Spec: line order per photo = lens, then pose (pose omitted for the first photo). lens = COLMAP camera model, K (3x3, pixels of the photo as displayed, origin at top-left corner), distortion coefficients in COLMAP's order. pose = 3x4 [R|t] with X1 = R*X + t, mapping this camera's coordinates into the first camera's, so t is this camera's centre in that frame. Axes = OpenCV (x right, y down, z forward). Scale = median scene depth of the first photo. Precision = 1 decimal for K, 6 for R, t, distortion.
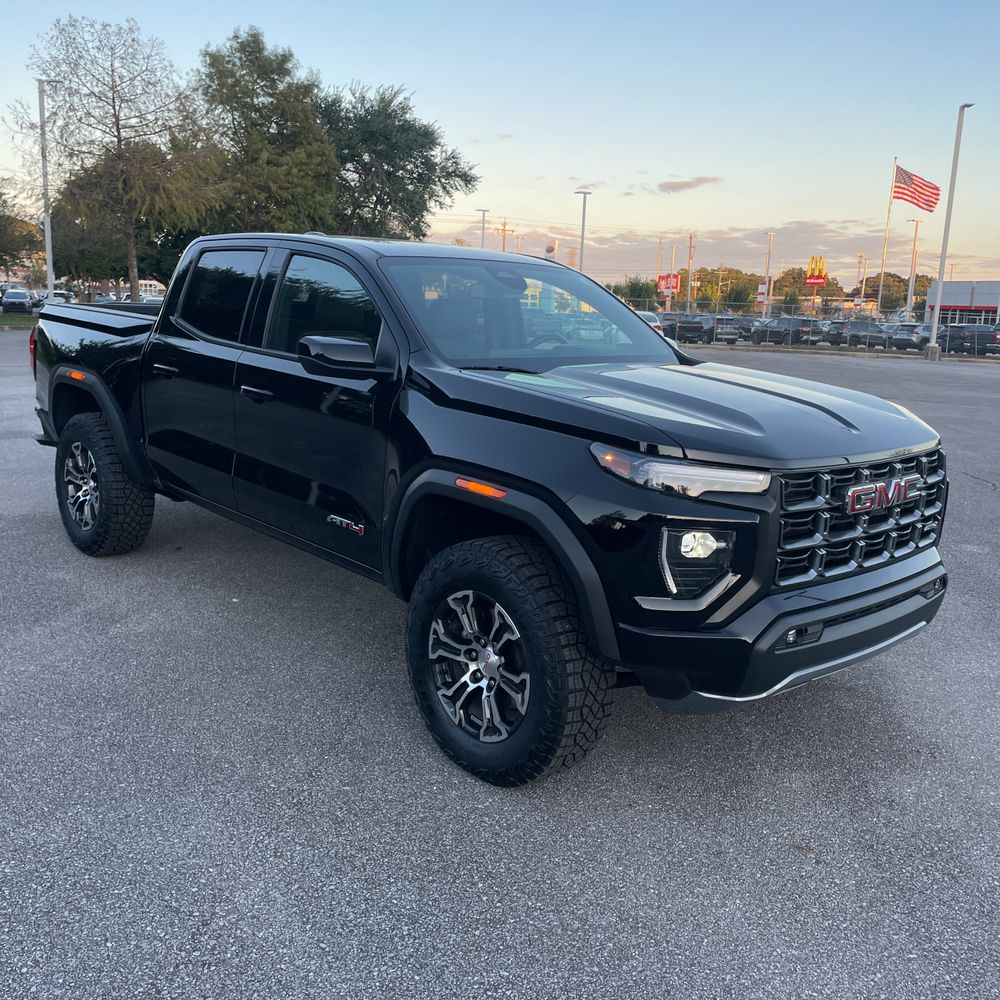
lens RADIAL K [[1012.5, 0, 509.7], [0, 1012.5, 481.6], [0, 0, 1]] dist [0.030479, 0.000000]
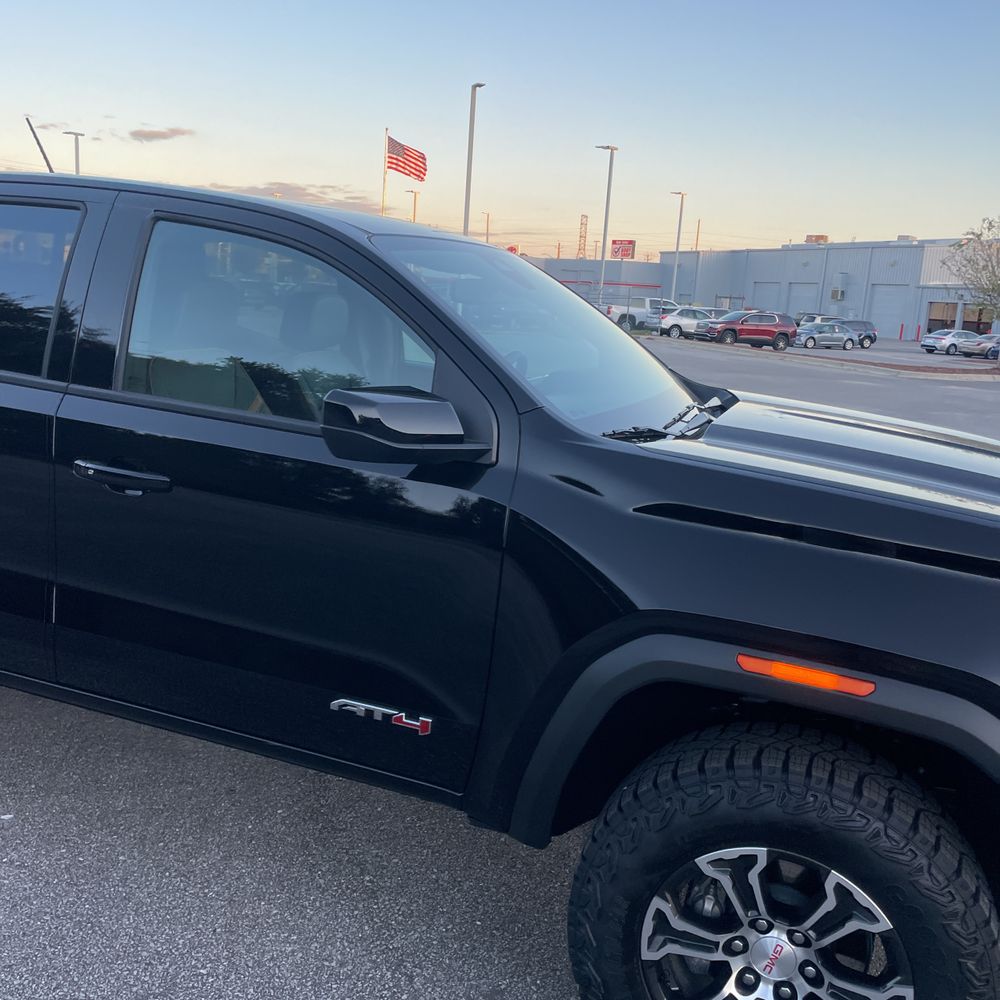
lens RADIAL K [[1012.5, 0, 497.5], [0, 1012.5, 483.8], [0, 0, 1]] dist [0.030479, 0.000000]
pose [[0.889918, -0.067376, 0.451117, -0.399538], [0.049460, 0.997452, 0.051402, -0.127846], [-0.453431, -0.023432, 0.890983, 0.541746]]
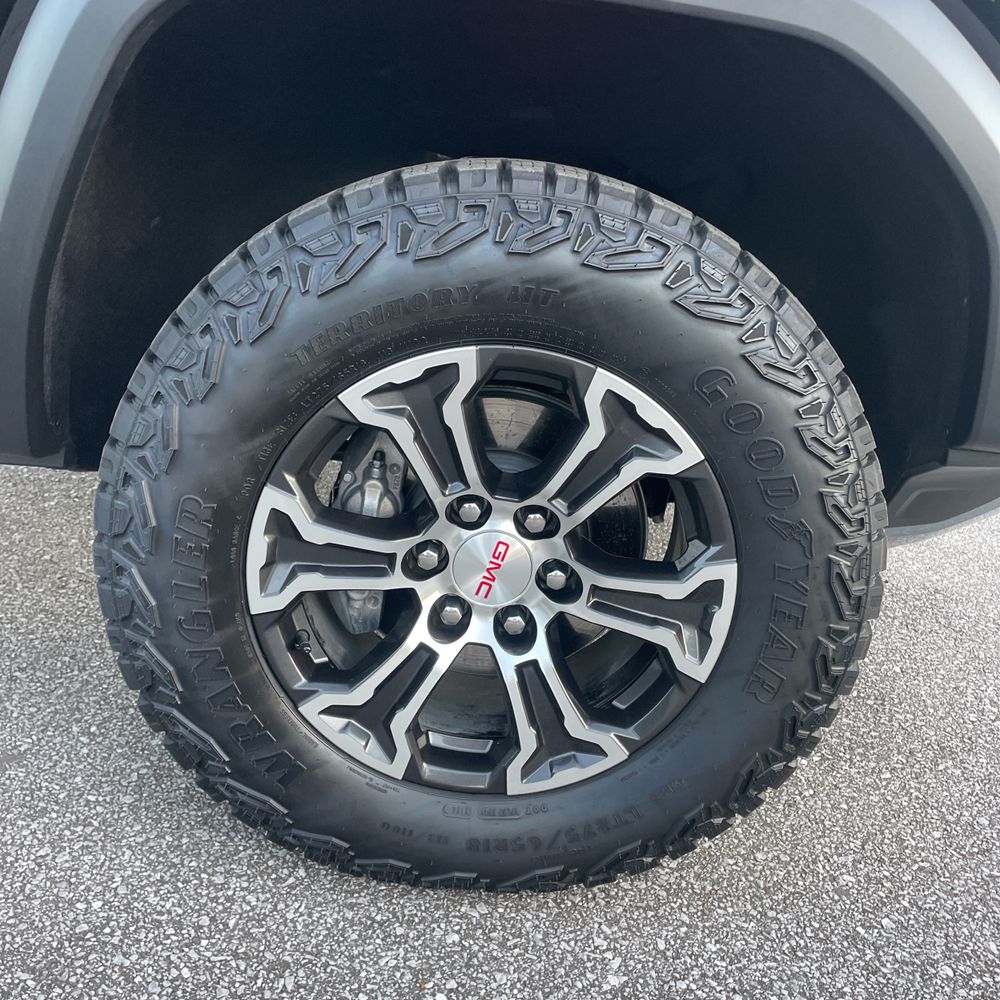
lens RADIAL K [[1012.5, 0, 505.6], [0, 1012.5, 481.3], [0, 0, 1]] dist [0.030479, 0.000000]
pose [[0.668578, -0.229617, 0.707304, -0.233387], [0.076487, 0.967324, 0.241730, 0.073328], [-0.739698, -0.107516, 0.664295, 0.768168]]
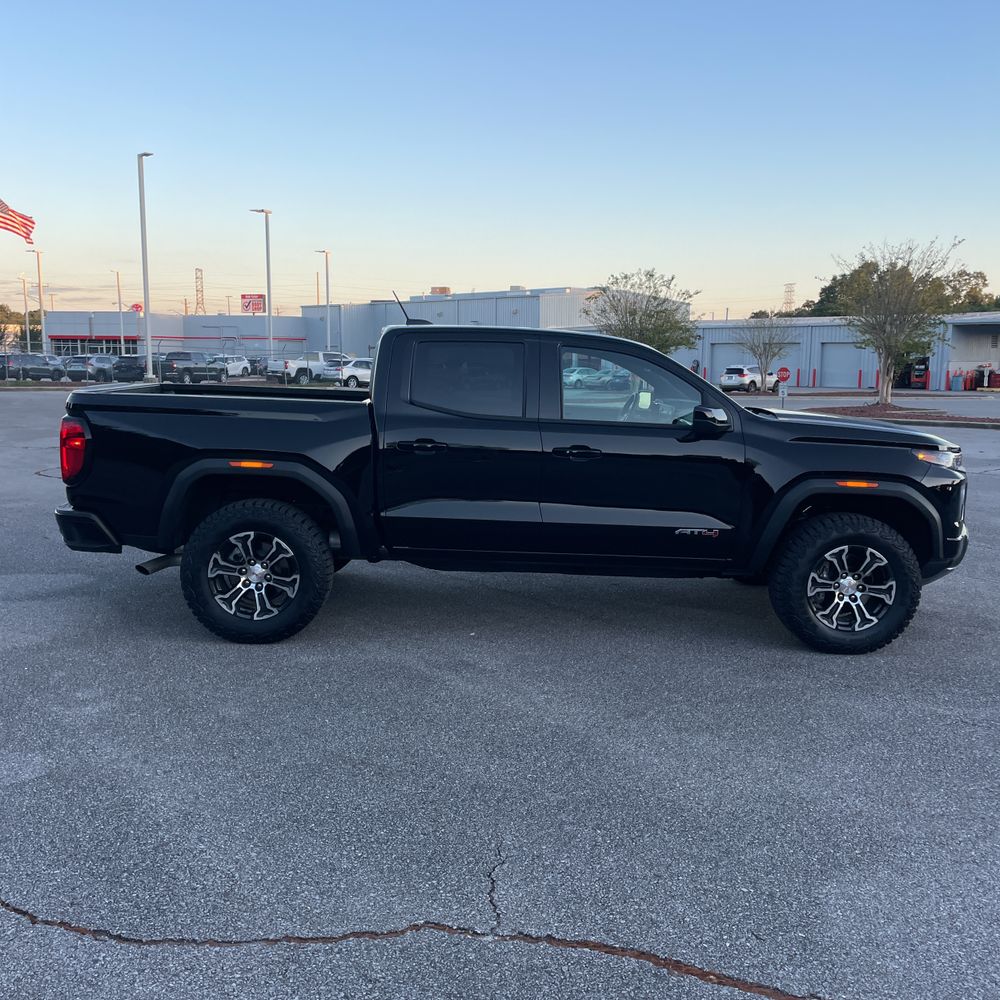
lens RADIAL K [[1012.5, 0, 519.3], [0, 1012.5, 486.0], [0, 0, 1]] dist [0.030479, 0.000000]
pose [[0.651398, -0.124356, 0.748476, -1.606912], [0.140582, 0.989178, 0.041998, -0.136316], [-0.745598, 0.077865, 0.661831, 0.259080]]
